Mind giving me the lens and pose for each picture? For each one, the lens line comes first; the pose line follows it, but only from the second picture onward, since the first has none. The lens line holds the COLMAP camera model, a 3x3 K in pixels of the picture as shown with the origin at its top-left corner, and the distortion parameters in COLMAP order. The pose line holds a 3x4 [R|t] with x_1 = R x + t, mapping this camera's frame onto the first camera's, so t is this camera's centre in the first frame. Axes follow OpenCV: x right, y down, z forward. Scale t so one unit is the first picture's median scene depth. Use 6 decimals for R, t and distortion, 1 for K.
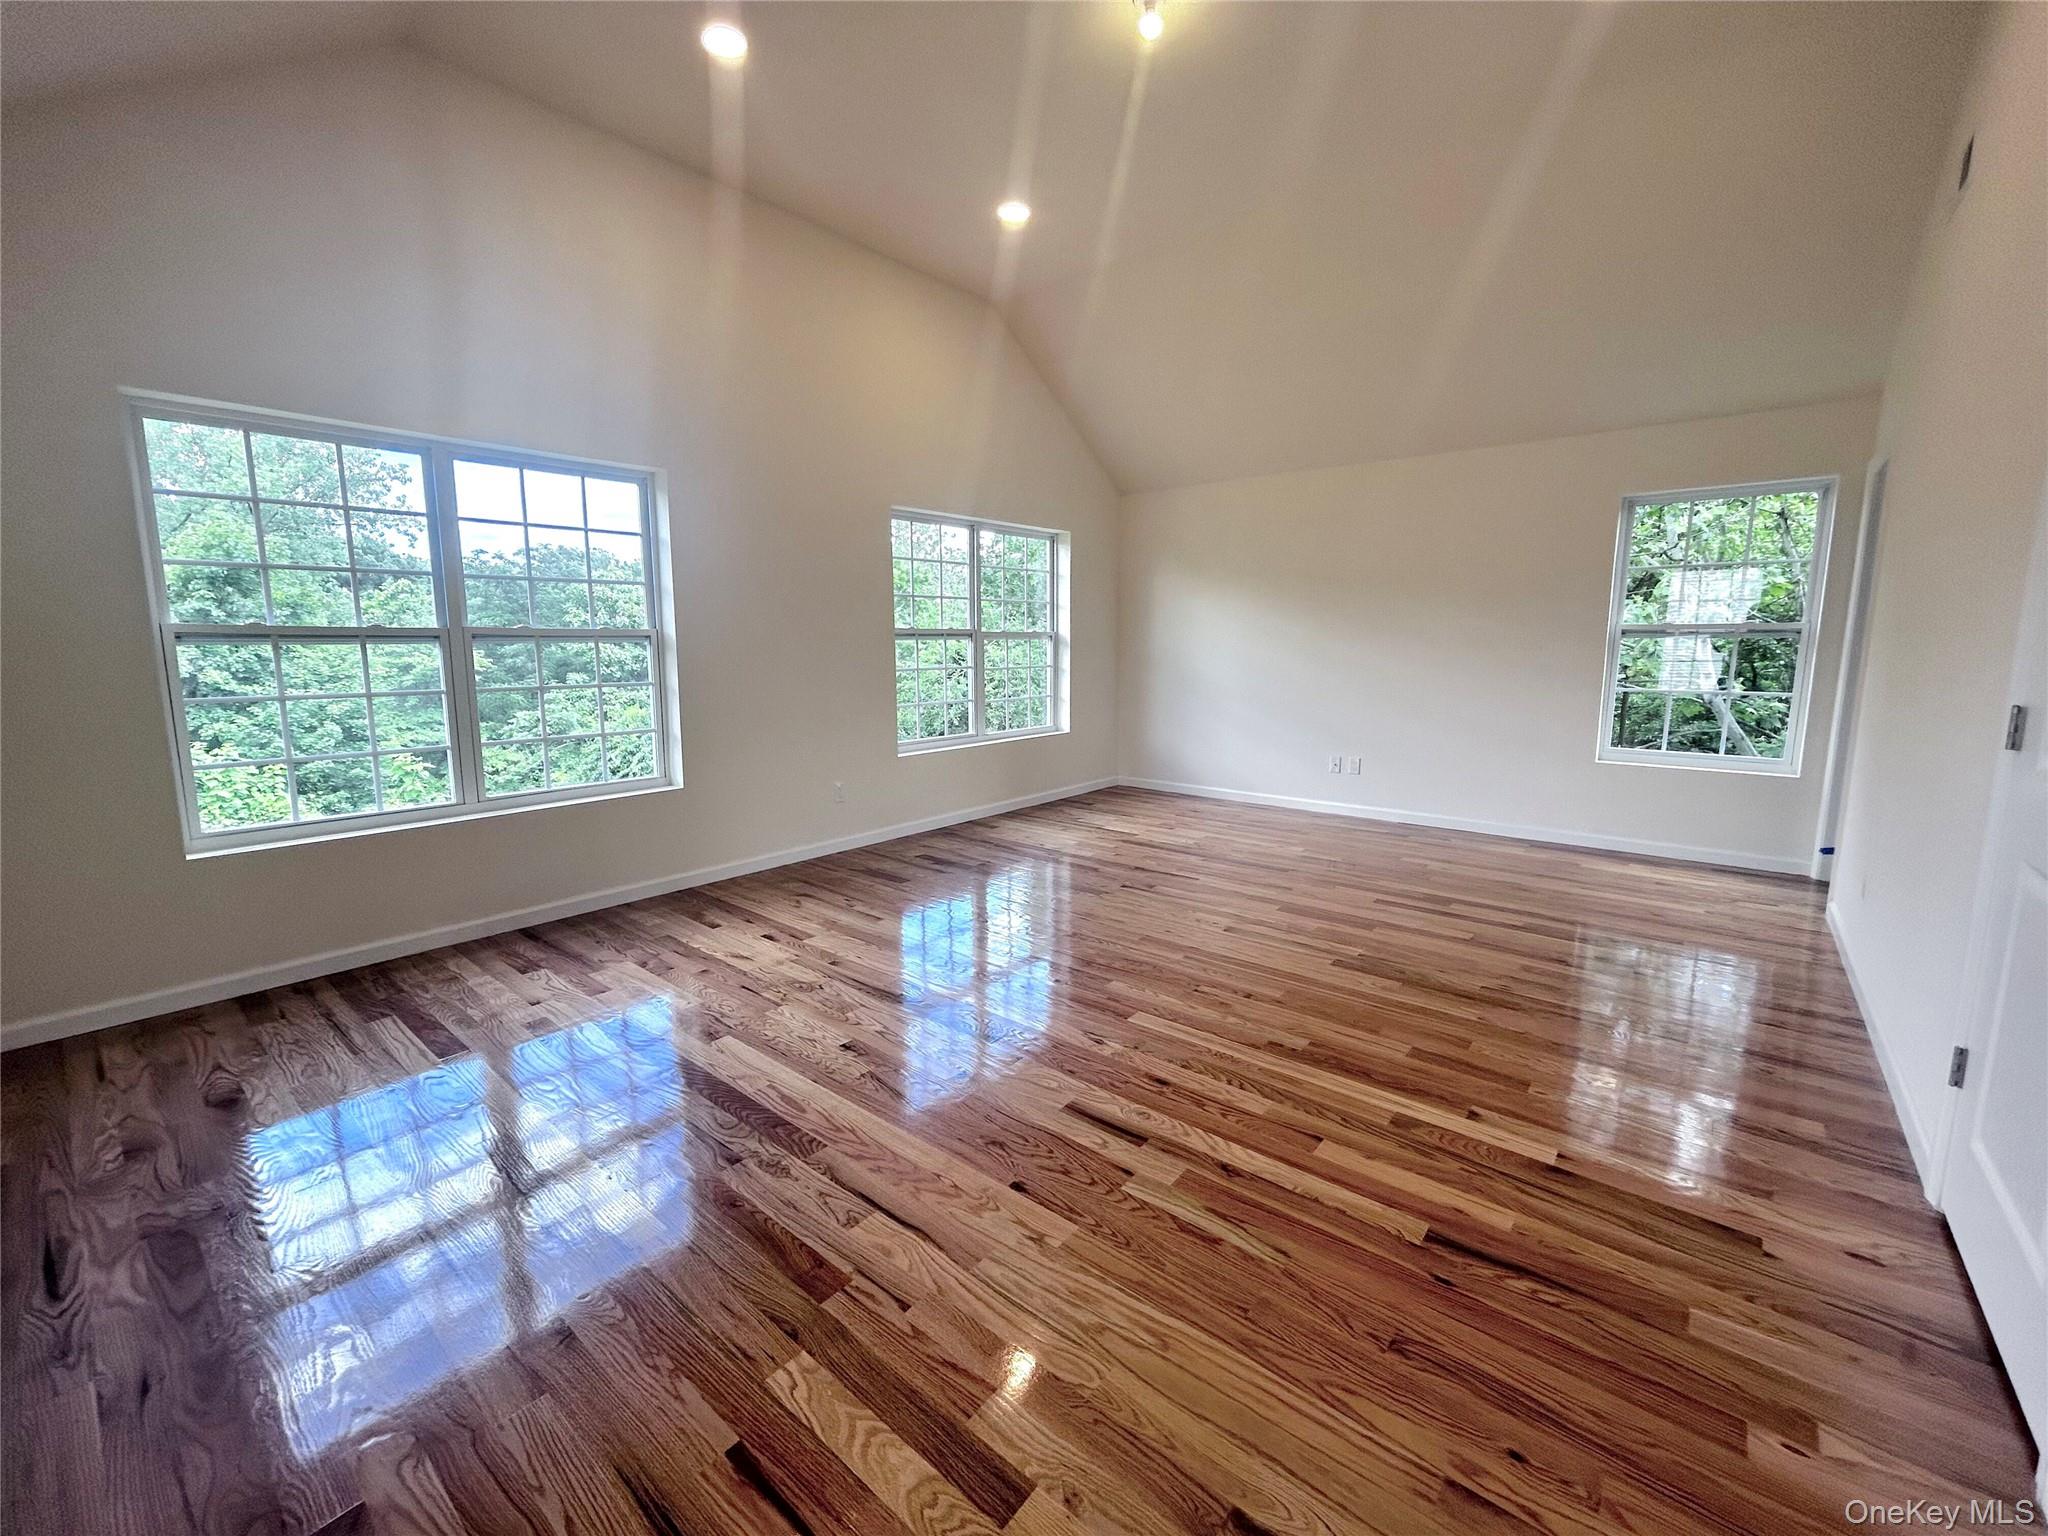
lens RADIAL K [[828.8, 0, 1022.5], [0, 828.8, 764.4], [0, 0, 1]] dist [-0.000695, -0.000016]
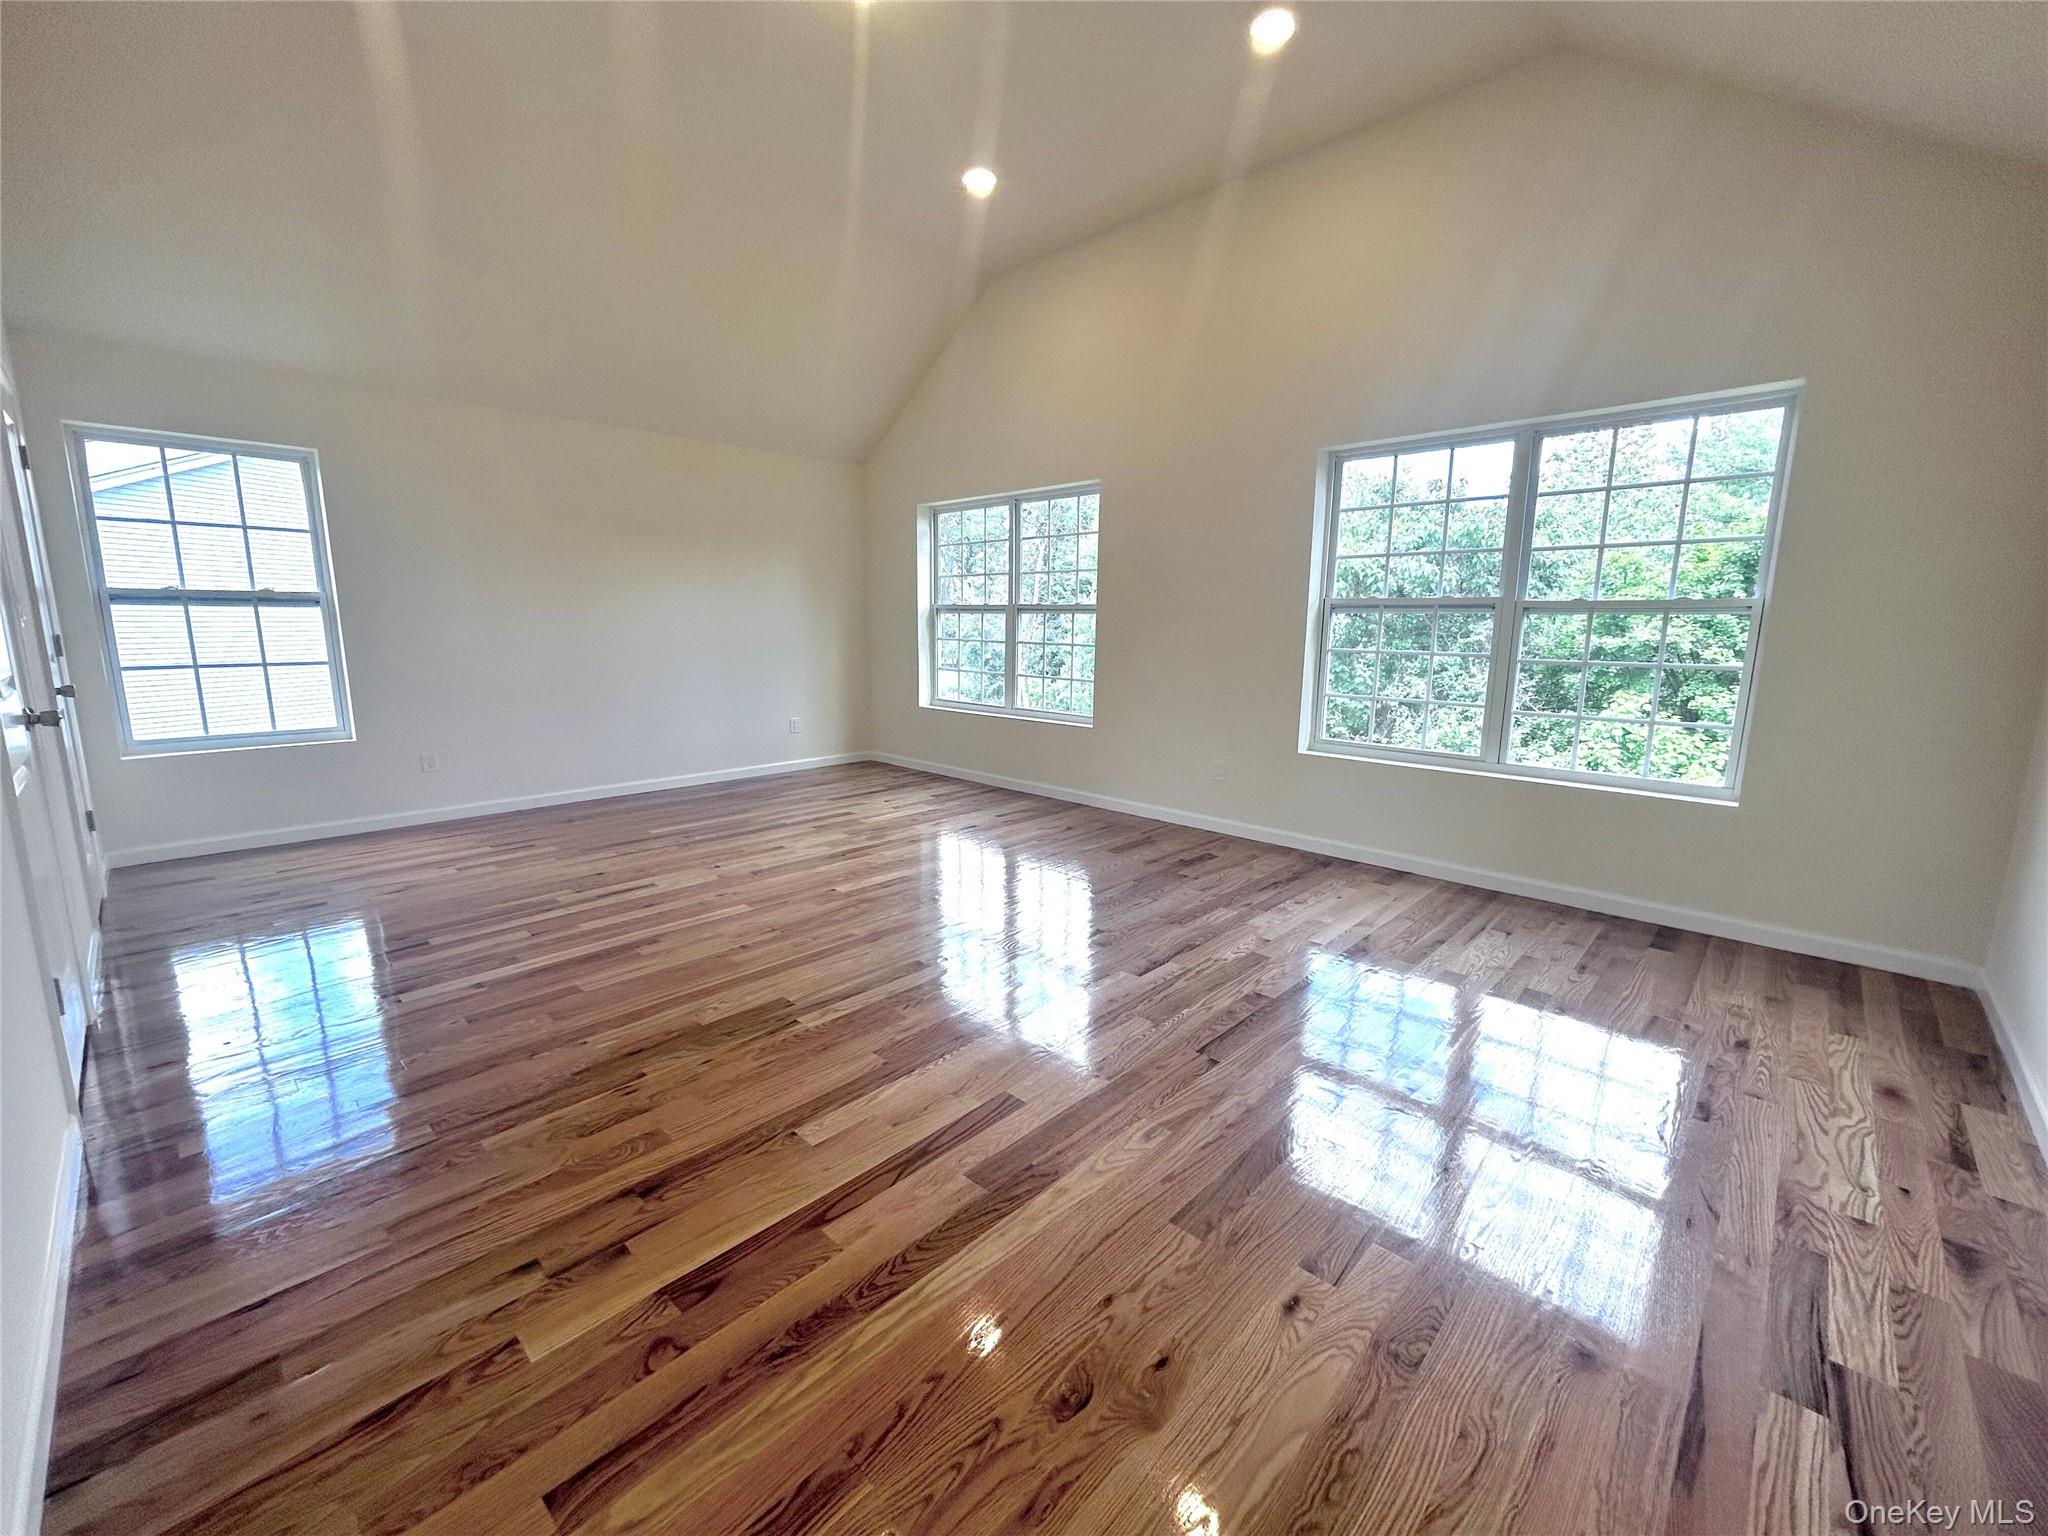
lens RADIAL K [[828.8, 0, 1026.8], [0, 828.8, 762.9], [0, 0, 1]] dist [-0.000695, -0.000016]
pose [[-0.064480, 0.178082, -0.981901, 1.132058], [-0.150312, 0.970989, 0.185974, -0.184028], [0.986534, 0.159583, -0.035842, 1.227490]]
